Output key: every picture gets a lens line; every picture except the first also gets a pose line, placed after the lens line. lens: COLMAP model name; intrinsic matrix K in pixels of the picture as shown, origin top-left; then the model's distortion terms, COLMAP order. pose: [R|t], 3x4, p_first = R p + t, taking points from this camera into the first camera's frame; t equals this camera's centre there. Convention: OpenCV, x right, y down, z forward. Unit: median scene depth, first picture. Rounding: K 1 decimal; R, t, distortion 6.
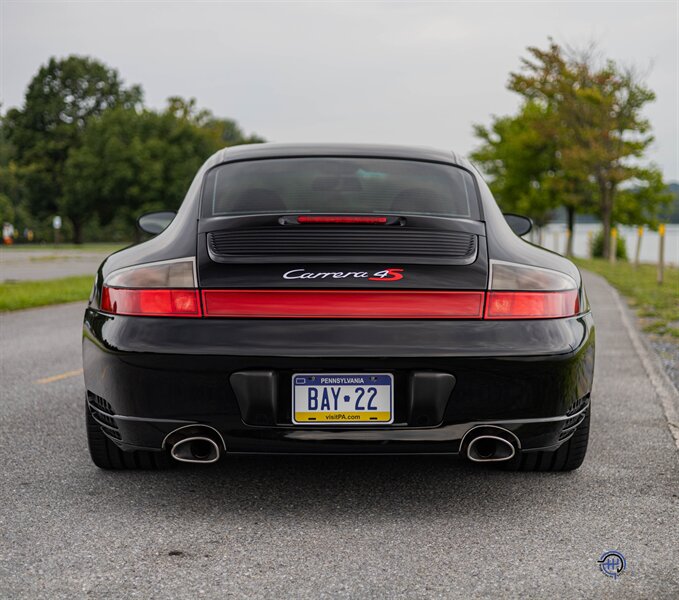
lens RADIAL K [[1294.0, 0, 342.2], [0, 1294.0, 297.5], [0, 0, 1]] dist [0.020350, 0.000000]
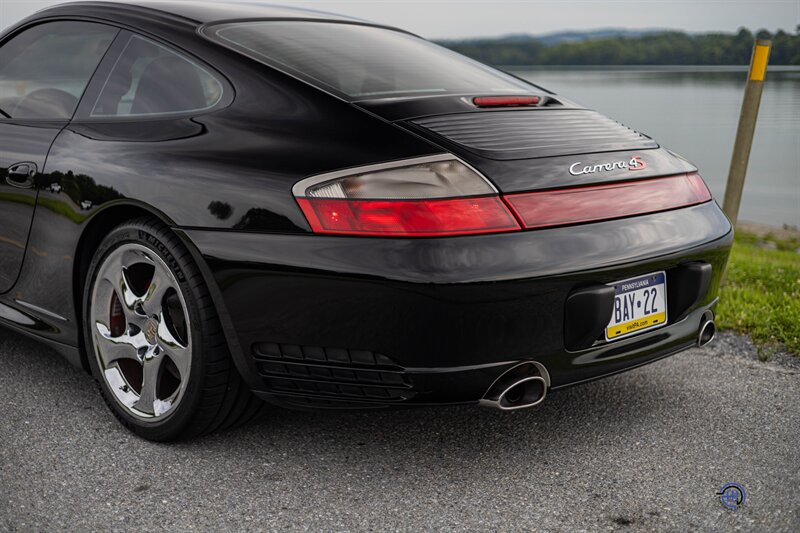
lens RADIAL K [[1142.2, 0, 398.3], [0, 1142.2, 267.4], [0, 0, 1]] dist [0.014929, 0.000000]
pose [[0.714518, -0.121152, 0.689047, -0.655655], [0.043248, 0.990657, 0.129336, -0.056659], [-0.698279, -0.062613, 0.713082, 0.549955]]
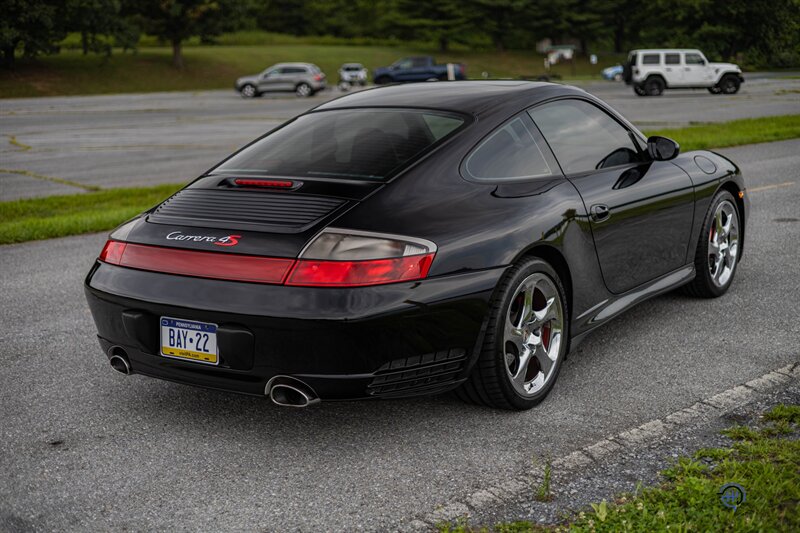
lens RADIAL K [[1142.2, 0, 399.6], [0, 1142.2, 267.1], [0, 0, 1]] dist [0.014929, 0.000000]
pose [[0.794182, 0.075954, -0.602914, 0.809537], [0.004878, 0.991329, 0.131311, -0.132742], [0.607660, -0.107226, 0.786926, 0.268952]]
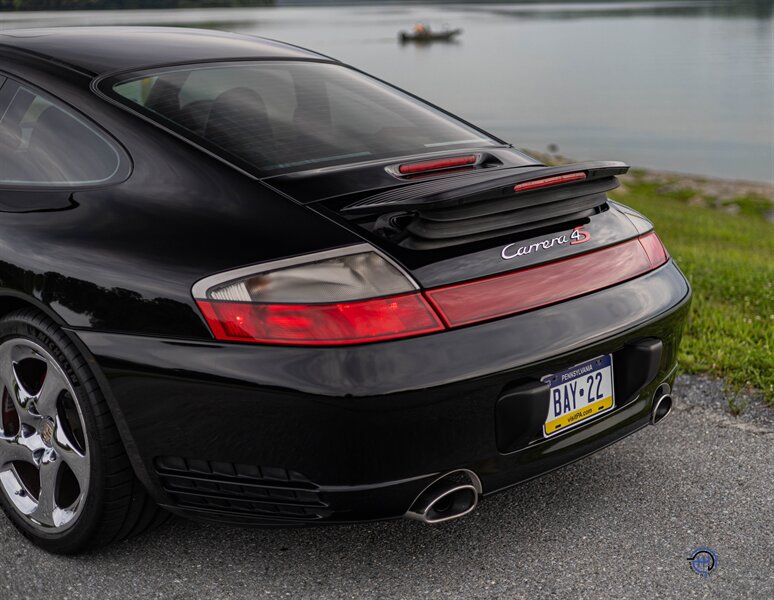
lens RADIAL K [[1279.9, 0, 449.3], [0, 1279.9, 300.5], [0, 0, 1]] dist [0.019265, 0.000000]
pose [[0.676879, -0.178129, 0.714216, -0.624976], [0.055954, 0.979922, 0.191368, -0.140238], [-0.733964, -0.089569, 0.673256, 0.513466]]
